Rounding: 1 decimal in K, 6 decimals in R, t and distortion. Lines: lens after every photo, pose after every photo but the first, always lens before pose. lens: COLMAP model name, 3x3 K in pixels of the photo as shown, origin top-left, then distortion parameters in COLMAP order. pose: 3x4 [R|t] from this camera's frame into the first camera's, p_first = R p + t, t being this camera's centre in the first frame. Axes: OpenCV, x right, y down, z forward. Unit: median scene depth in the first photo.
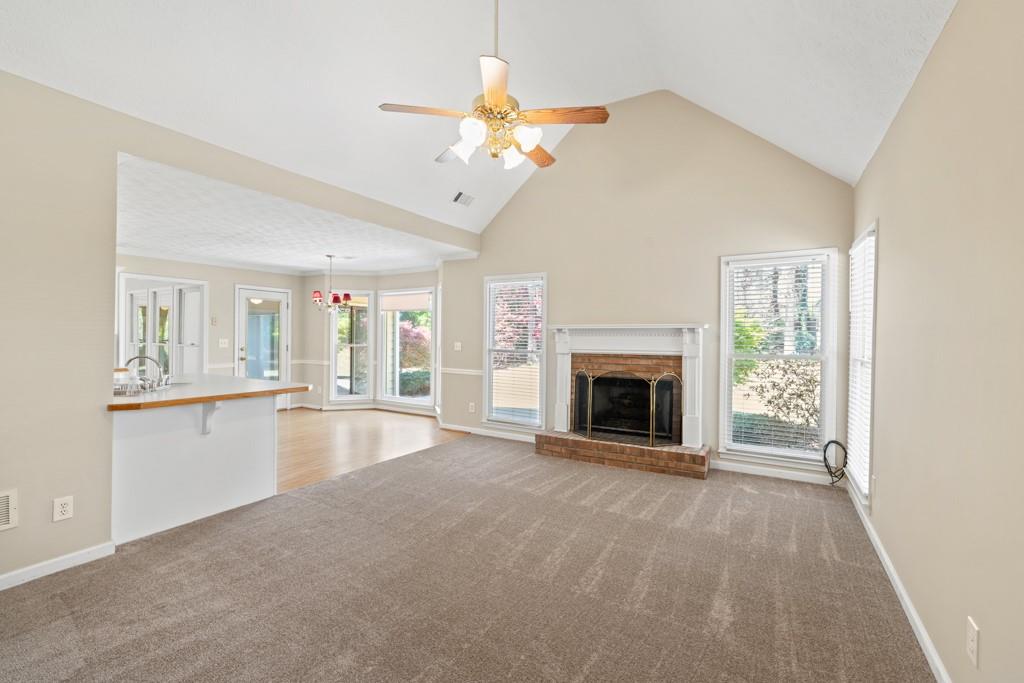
lens RADIAL K [[434.6, 0, 508.2], [0, 434.6, 340.7], [0, 0, 1]] dist [0.002608, 0.000523]
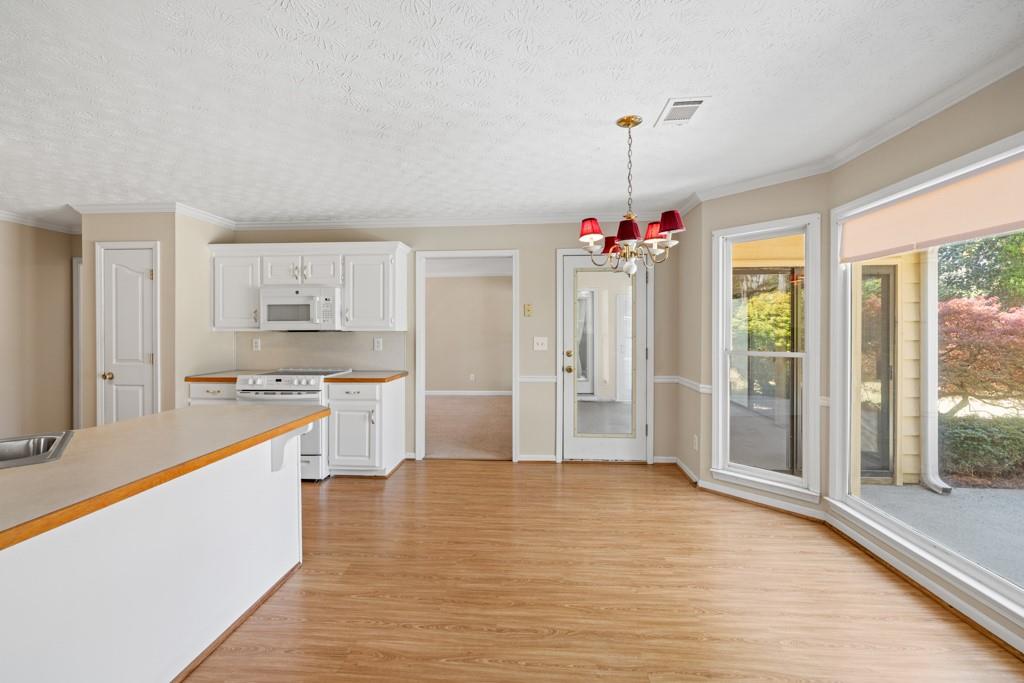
lens RADIAL K [[428.1, 0, 509.6], [0, 428.1, 330.2], [0, 0, 1]] dist [0.000821, 0.000323]
pose [[0.460360, -0.007160, -0.887704, -0.168141], [-0.002799, 0.999951, -0.009517, -0.011800], [0.887728, 0.006866, 0.460317, 0.970831]]
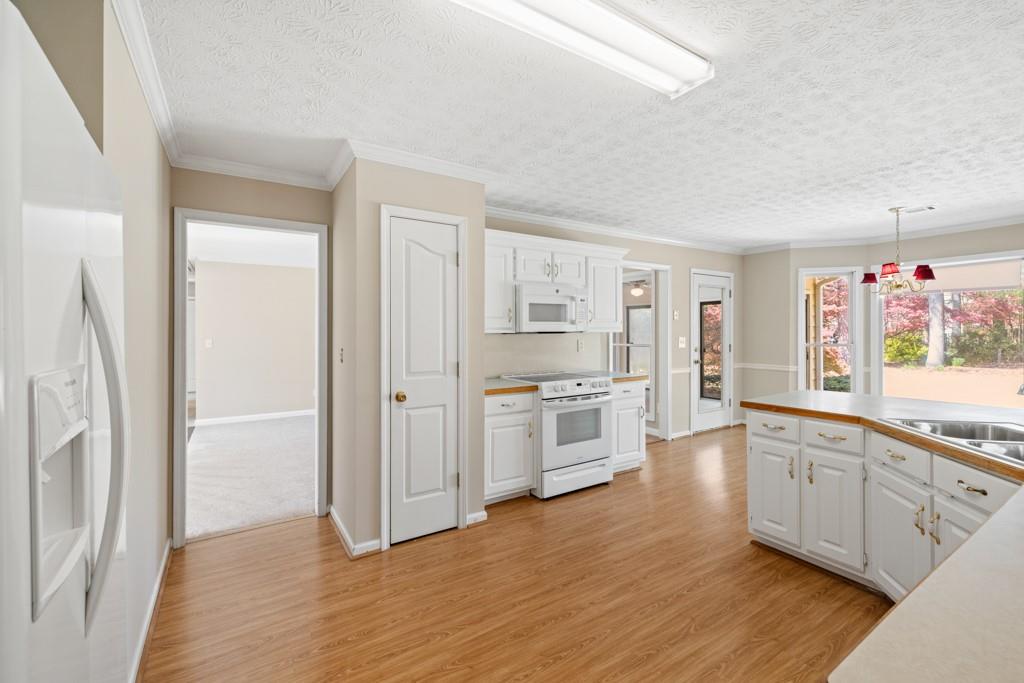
lens RADIAL K [[433.4, 0, 510.4], [0, 433.4, 328.5], [0, 0, 1]] dist [0.001478, 0.000776]
pose [[0.898289, -0.013039, -0.439212, -0.852540], [0.005831, 0.999825, -0.017757, -0.010575], [0.439367, 0.013389, 0.898208, 0.213257]]
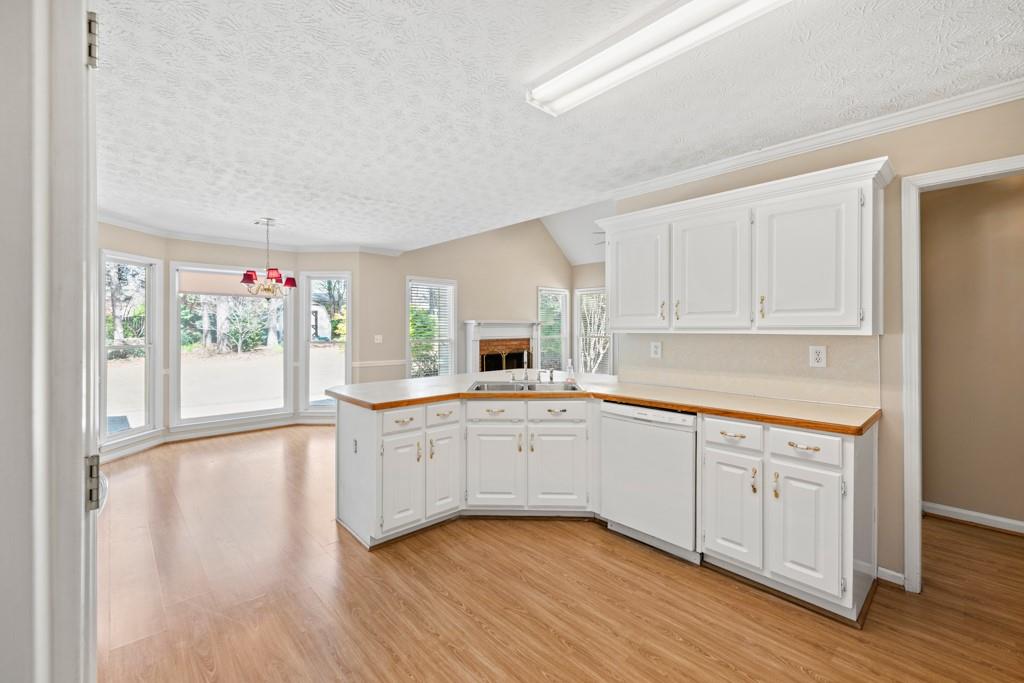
lens RADIAL K [[428.1, 0, 509.6], [0, 428.1, 330.2], [0, 0, 1]] dist [0.000821, 0.000323]
pose [[0.271174, -0.014518, 0.962421, -1.300395], [0.012675, 0.999853, 0.011511, -0.019854], [-0.962447, 0.009077, 0.271318, 0.557010]]
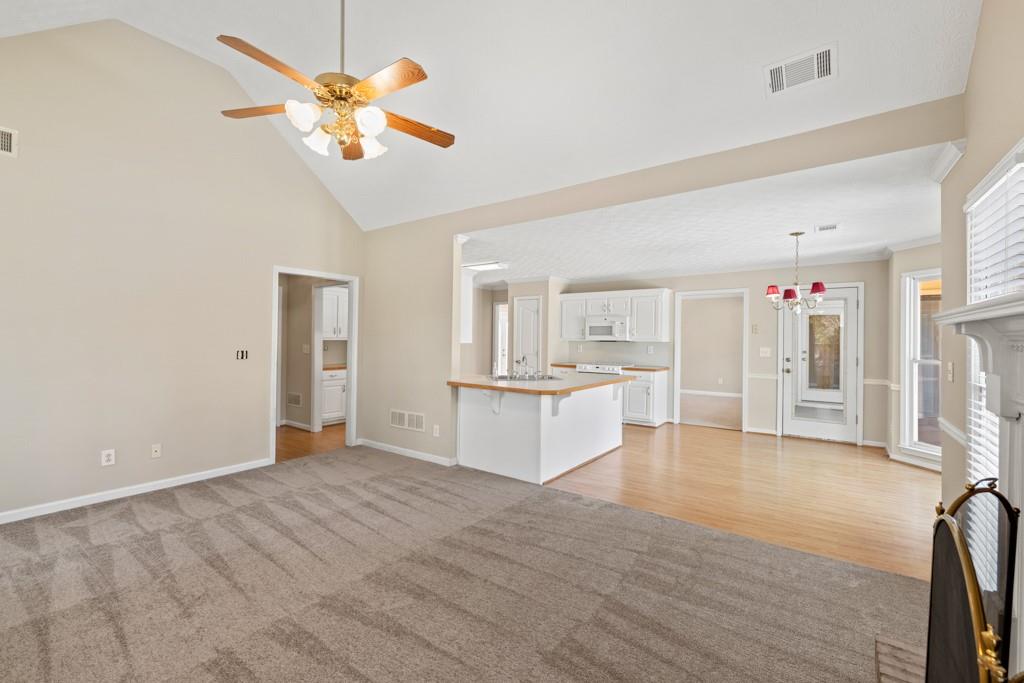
lens RADIAL K [[435.1, 0, 509.1], [0, 435.1, 336.6], [0, 0, 1]] dist [0.001038, 0.000393]
pose [[-0.085525, -0.013397, -0.996246, 0.458311], [-0.020728, 0.999717, -0.011665, -0.007857], [0.996120, 0.019653, -0.085779, 0.777191]]
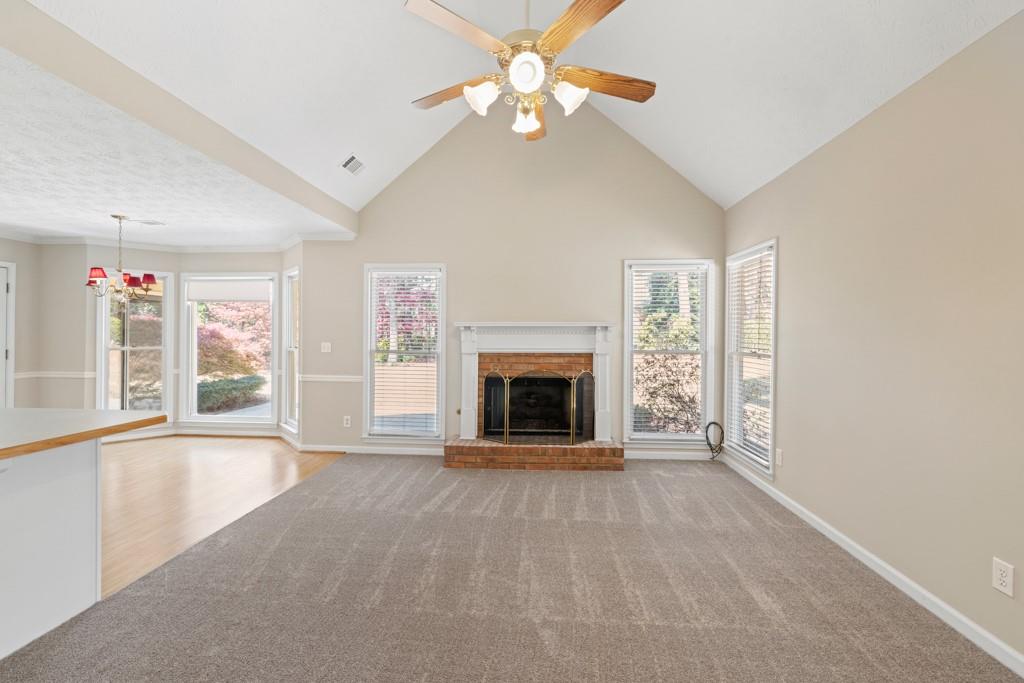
lens RADIAL K [[435.1, 0, 509.1], [0, 435.1, 336.6], [0, 0, 1]] dist [0.001038, 0.000393]
pose [[0.891324, -0.004543, 0.453345, -0.232416], [0.007243, 0.999965, -0.004221, -0.001554], [-0.453310, 0.007046, 0.891325, 0.159933]]
